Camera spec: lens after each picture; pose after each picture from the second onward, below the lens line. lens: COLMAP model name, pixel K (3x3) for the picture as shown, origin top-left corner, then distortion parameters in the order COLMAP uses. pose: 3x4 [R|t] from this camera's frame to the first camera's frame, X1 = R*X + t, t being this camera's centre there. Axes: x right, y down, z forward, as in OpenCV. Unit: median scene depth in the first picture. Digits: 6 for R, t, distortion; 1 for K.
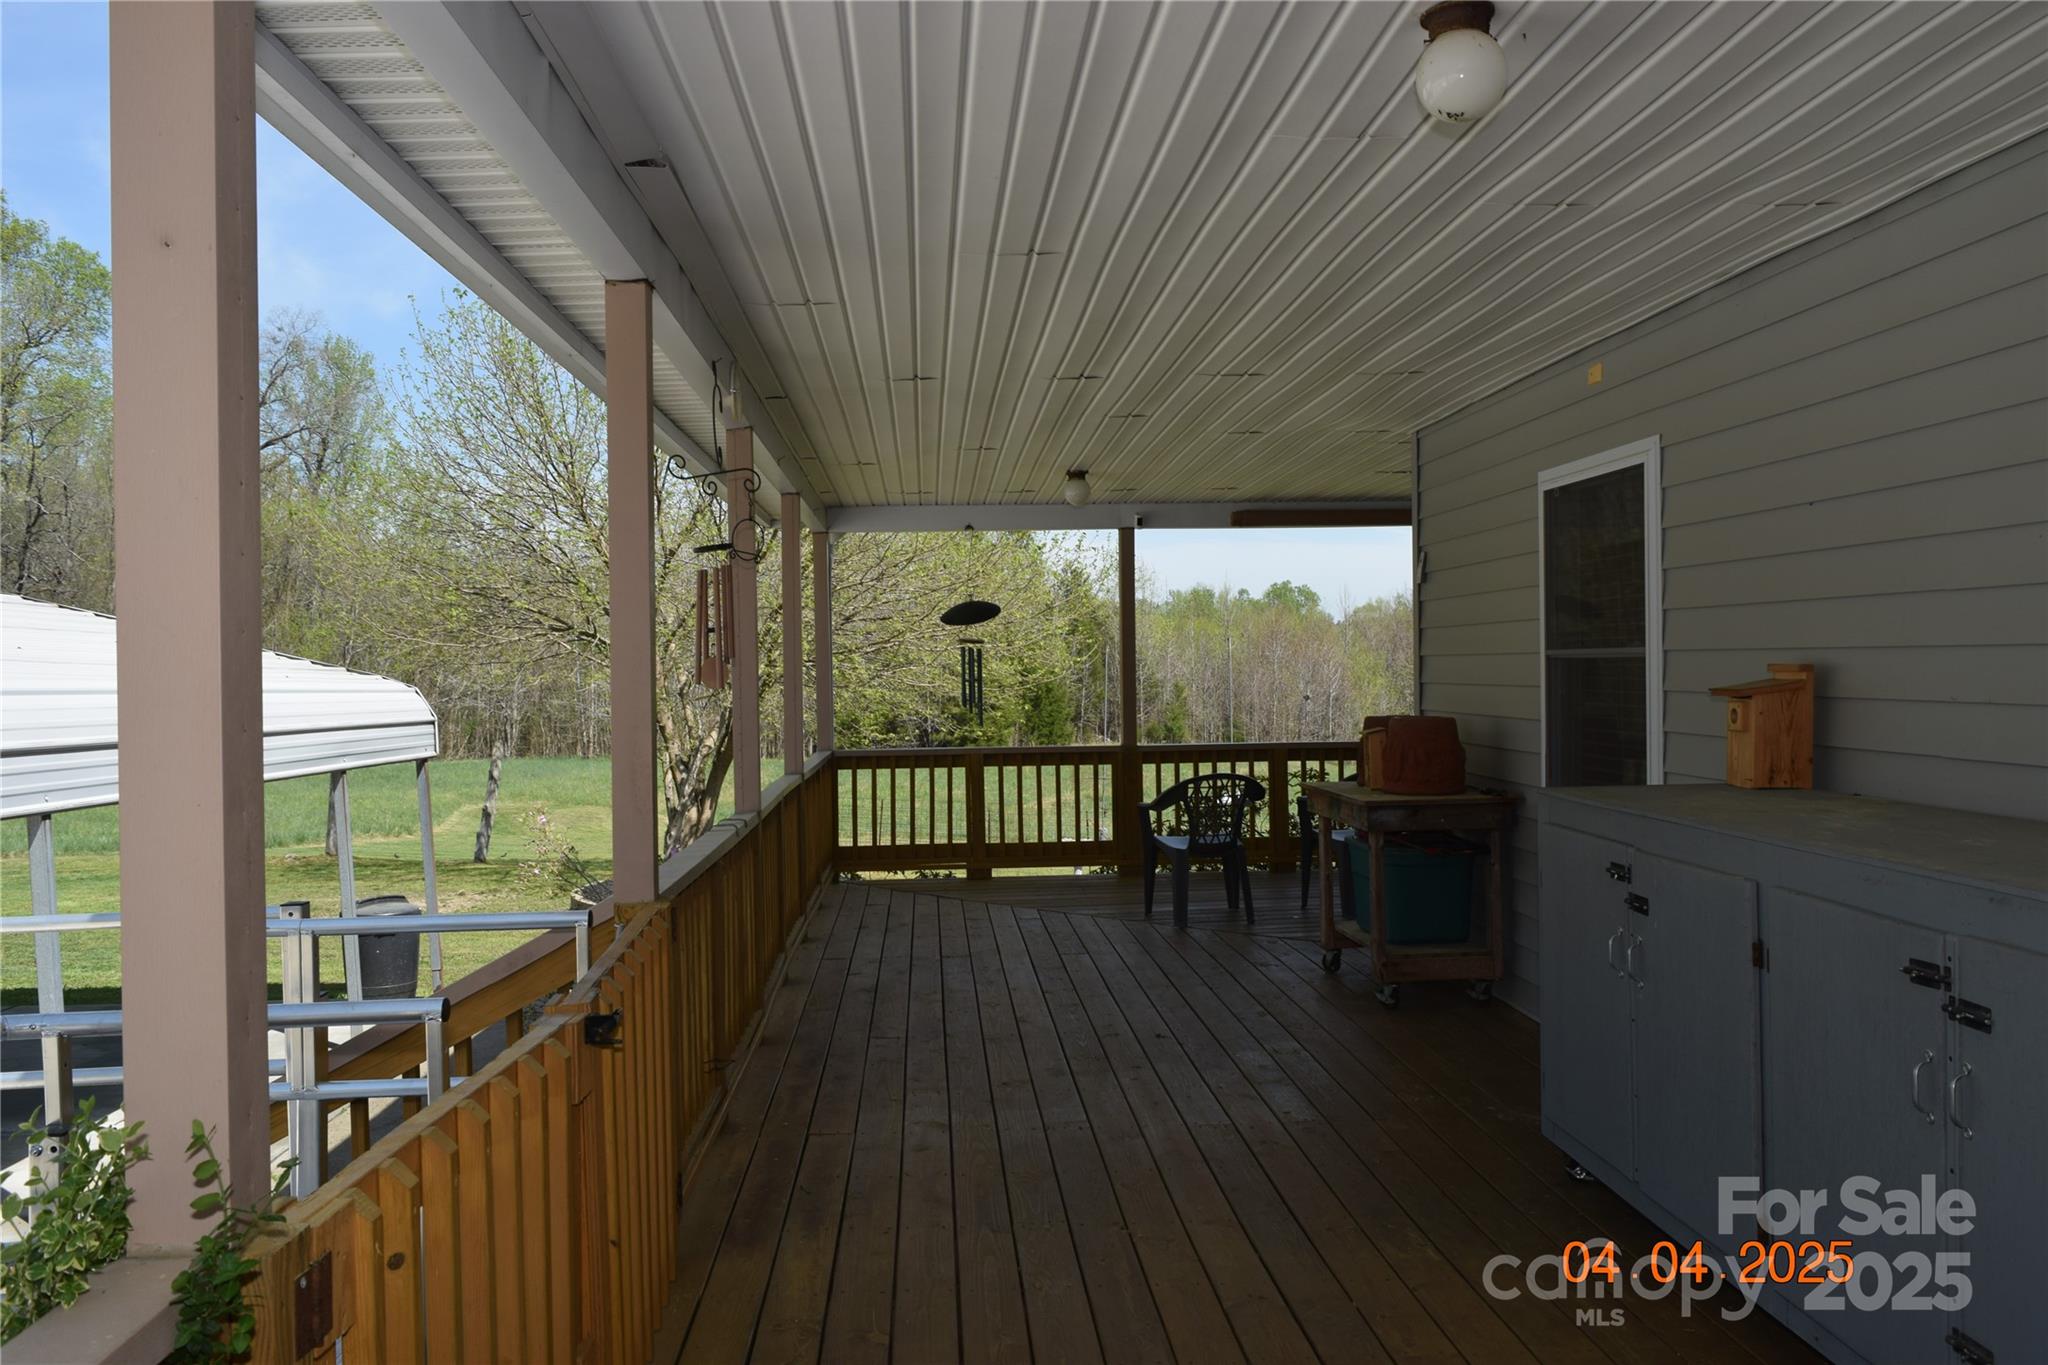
lens RADIAL K [[1623.0, 0, 1024.0], [0, 1623.0, 682.5], [0, 0, 1]] dist [-0.011026, -0.000914]
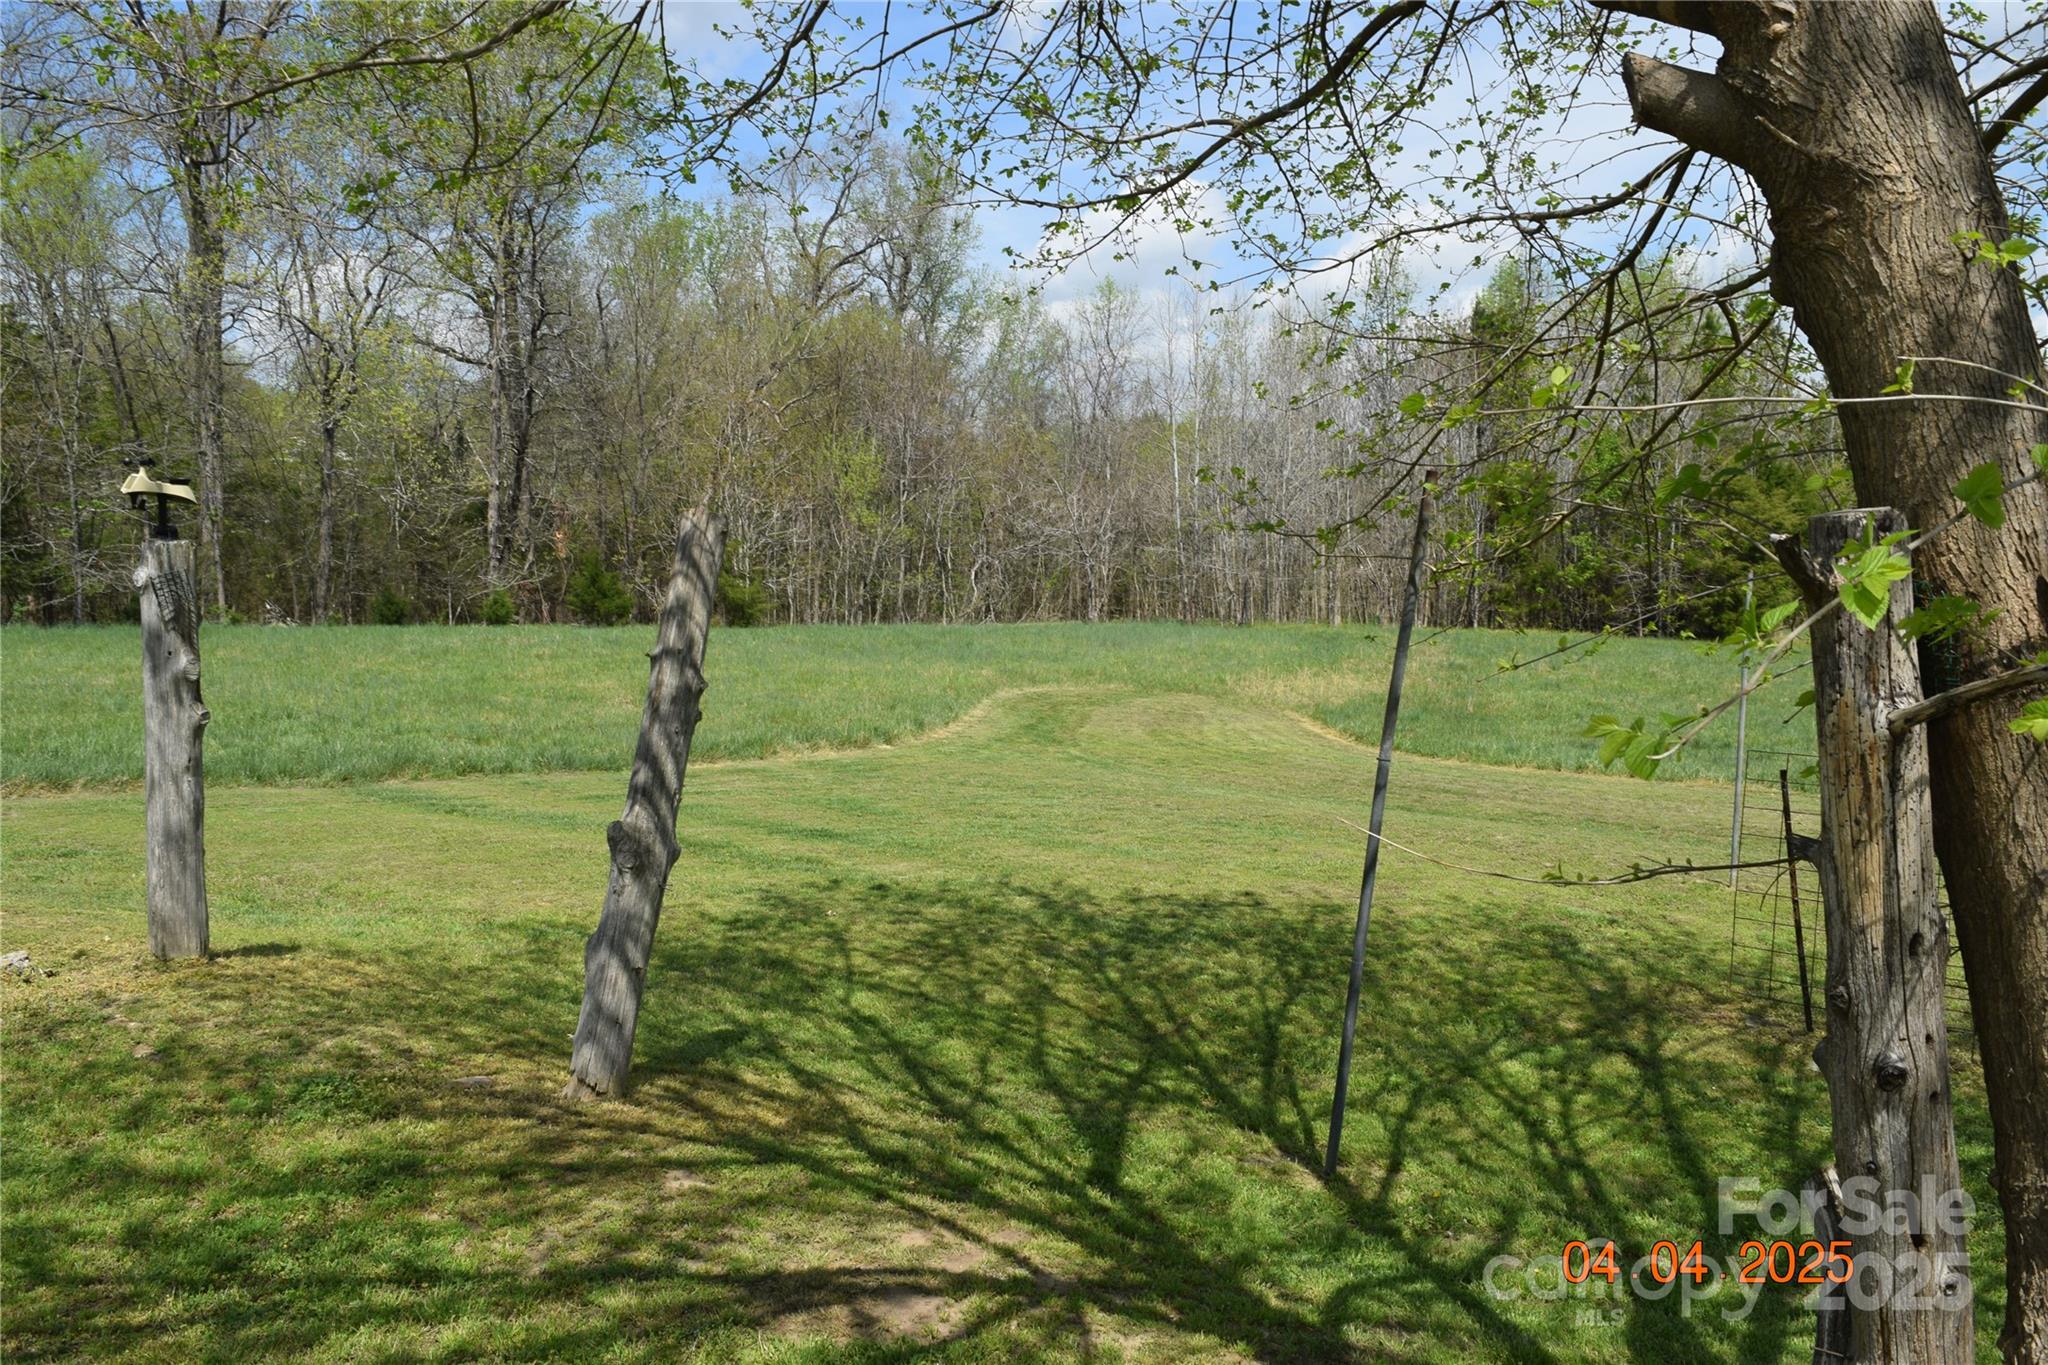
lens RADIAL K [[1580.8, 0, 1011.1], [0, 1580.8, 673.7], [0, 0, 1]] dist [-0.018918, 0.004994]
pose [[0.928805, 0.029449, -0.369397, -0.058249], [-0.000687, 0.996972, 0.077753, 0.010933], [0.370568, -0.071964, 0.926013, 0.228119]]
